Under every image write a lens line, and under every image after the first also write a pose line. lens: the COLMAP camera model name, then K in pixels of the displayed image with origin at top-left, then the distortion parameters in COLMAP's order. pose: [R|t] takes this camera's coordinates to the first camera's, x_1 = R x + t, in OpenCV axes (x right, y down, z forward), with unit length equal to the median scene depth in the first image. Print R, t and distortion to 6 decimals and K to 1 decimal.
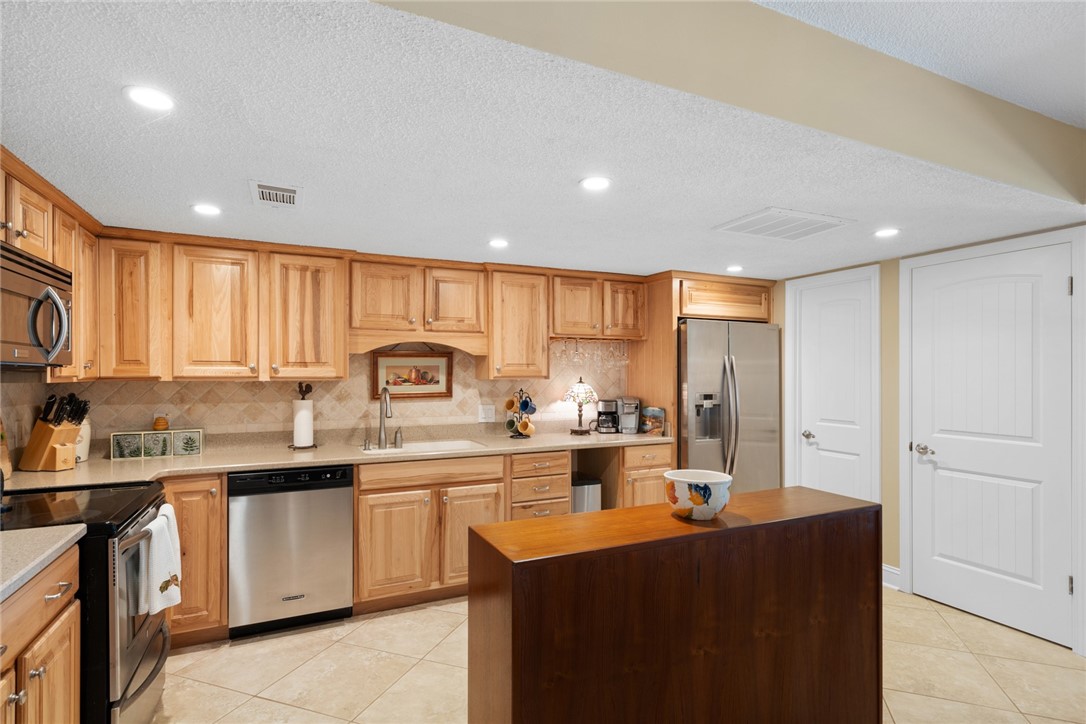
lens RADIAL K [[536.1, 0, 543.1], [0, 536.1, 369.0], [0, 0, 1]] dist [0.000465, 0.000068]
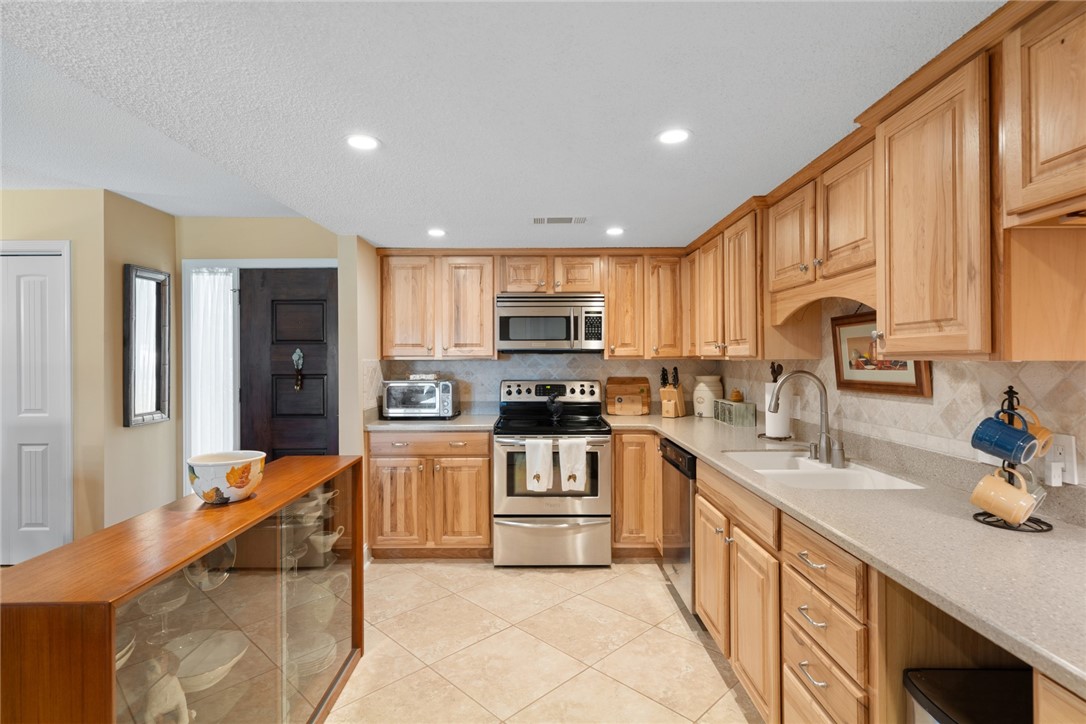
lens RADIAL K [[536.1, 0, 542.8], [0, 536.1, 359.5], [0, 0, 1]] dist [0.000465, 0.000068]
pose [[-0.420341, 0.003740, -0.907359, 0.440261], [0.011229, 0.999936, -0.001080, 0.015788], [0.907297, -0.010643, -0.420356, 0.922936]]
